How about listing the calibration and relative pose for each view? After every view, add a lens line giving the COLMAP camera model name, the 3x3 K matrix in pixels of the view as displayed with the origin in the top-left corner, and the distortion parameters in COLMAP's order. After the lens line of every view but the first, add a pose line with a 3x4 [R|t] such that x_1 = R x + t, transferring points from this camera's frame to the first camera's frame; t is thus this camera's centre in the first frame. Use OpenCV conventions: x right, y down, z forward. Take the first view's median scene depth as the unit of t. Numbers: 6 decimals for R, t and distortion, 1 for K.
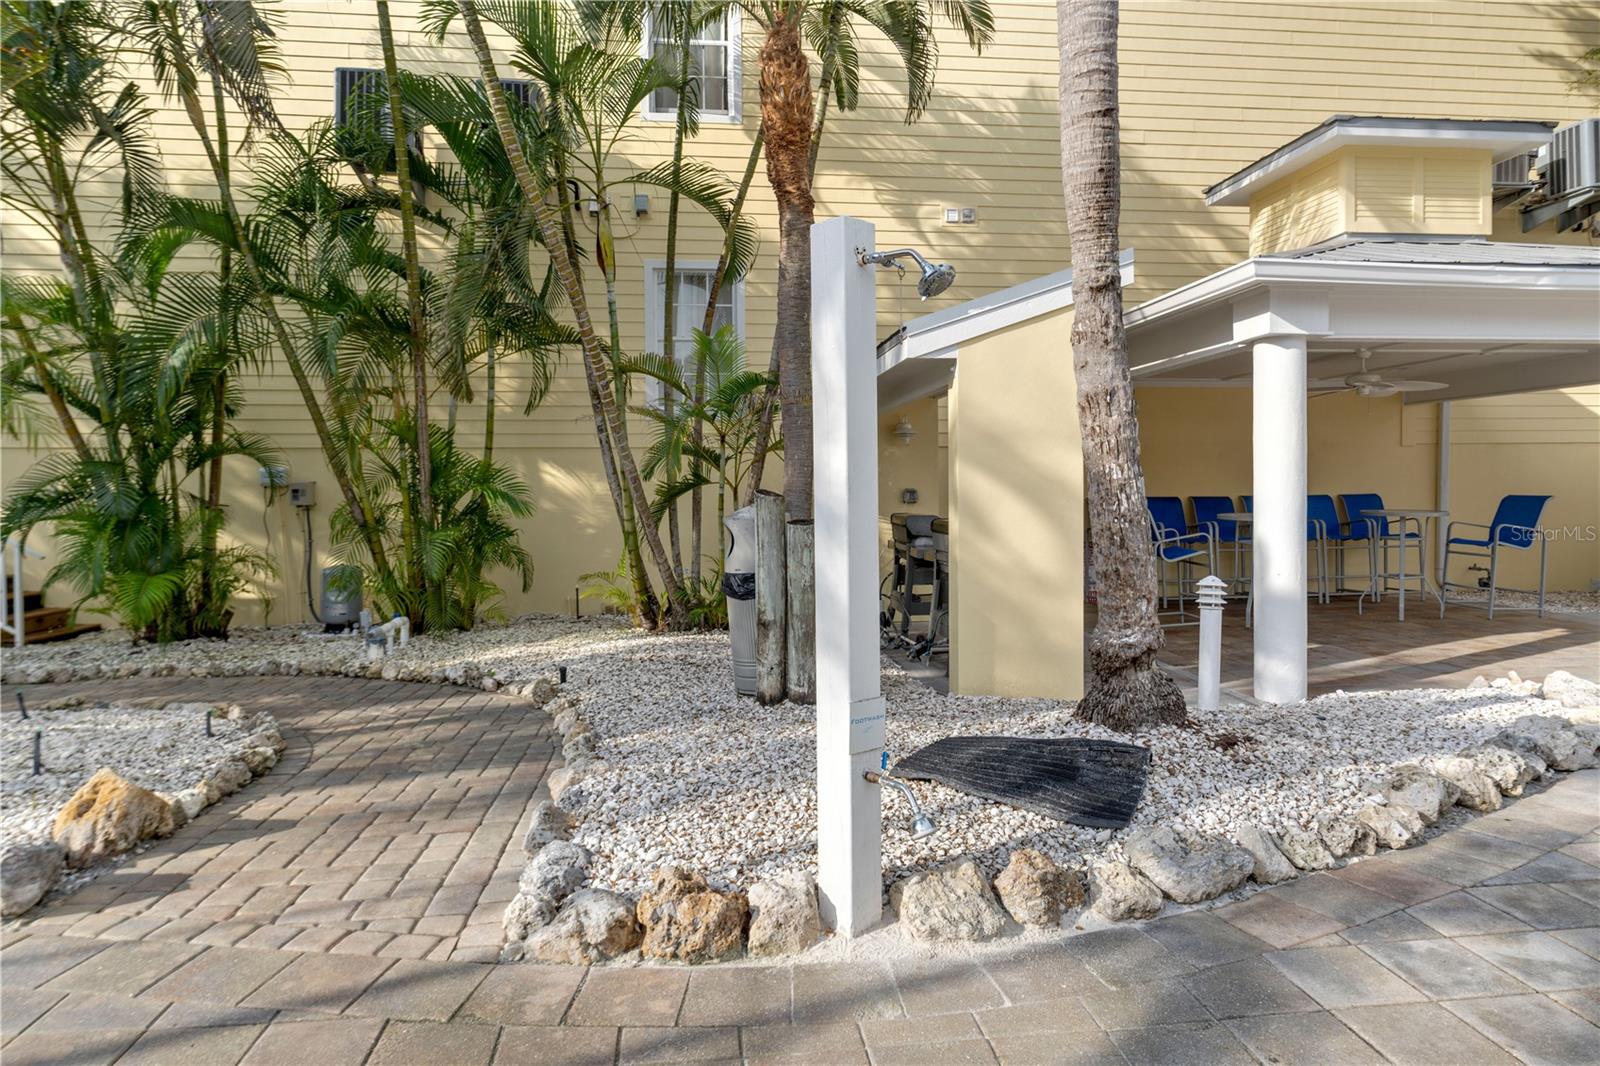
lens RADIAL K [[982.7, 0, 804.1], [0, 982.7, 515.2], [0, 0, 1]] dist [-0.000706, 0.000331]
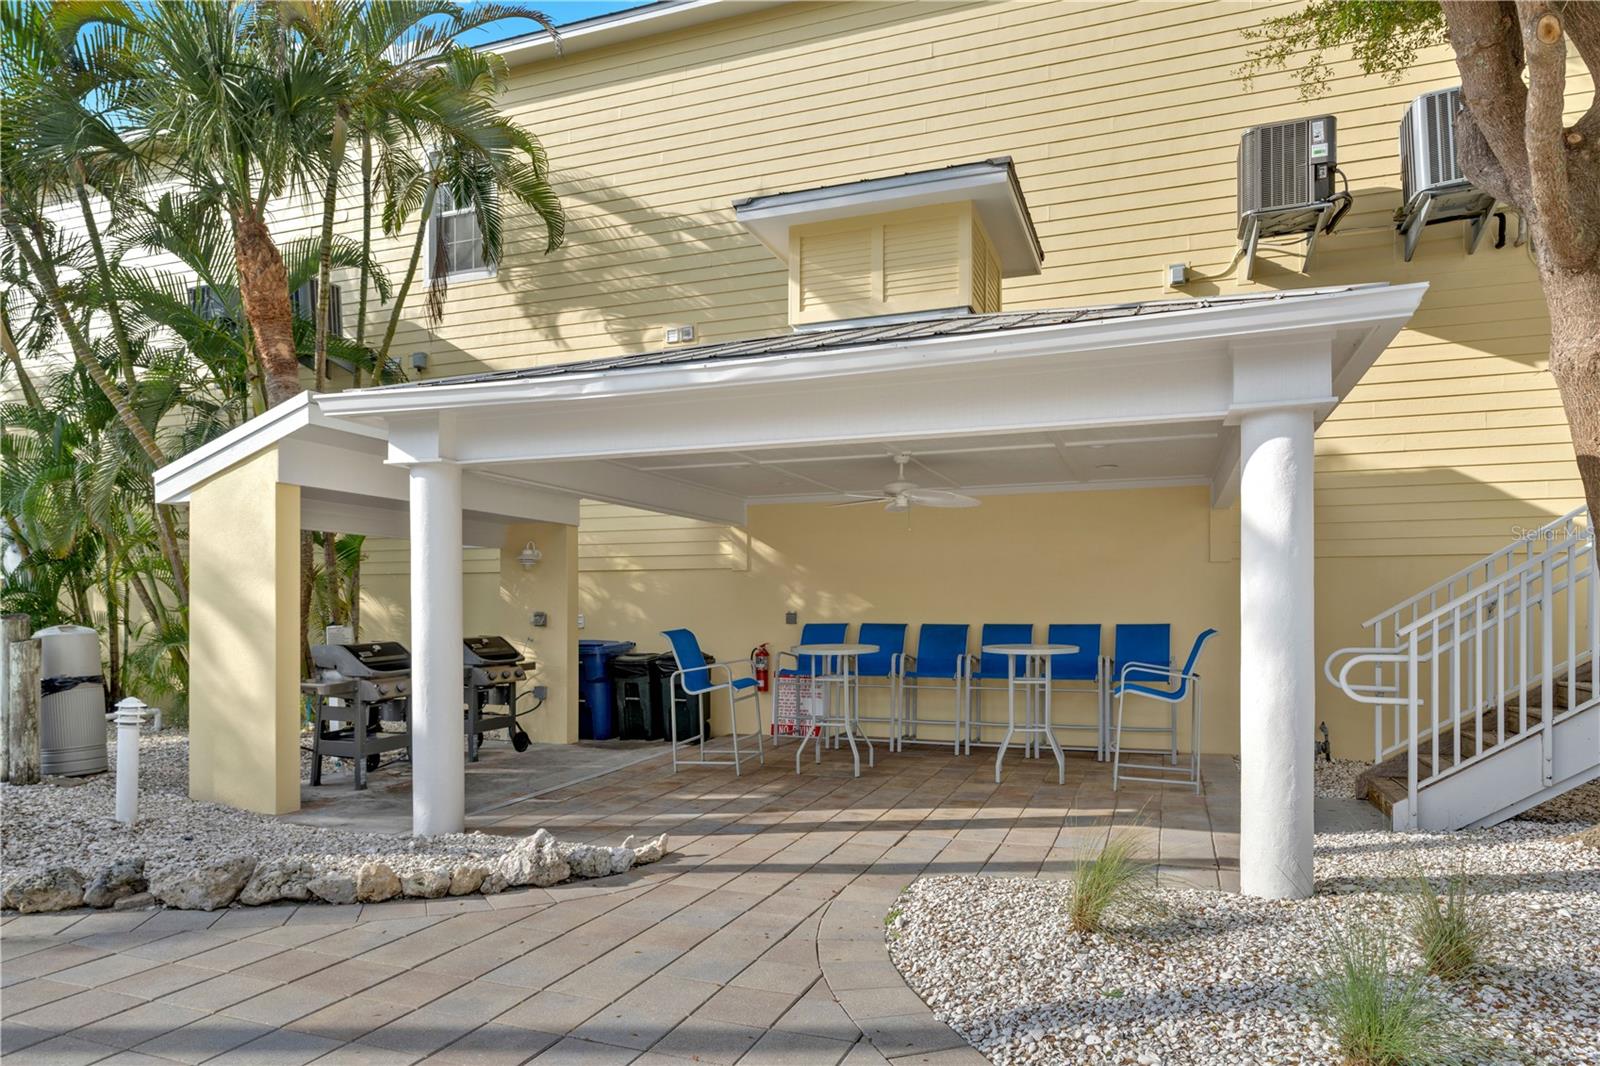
lens RADIAL K [[987.8, 0, 803.9], [0, 987.8, 605.8], [0, 0, 1]] dist [0.014776, 0.000848]
pose [[0.891042, 0.010142, -0.453807, 0.915905], [-0.017963, 0.999755, -0.012925, -0.028471], [0.453565, 0.019668, 0.891006, 0.221323]]
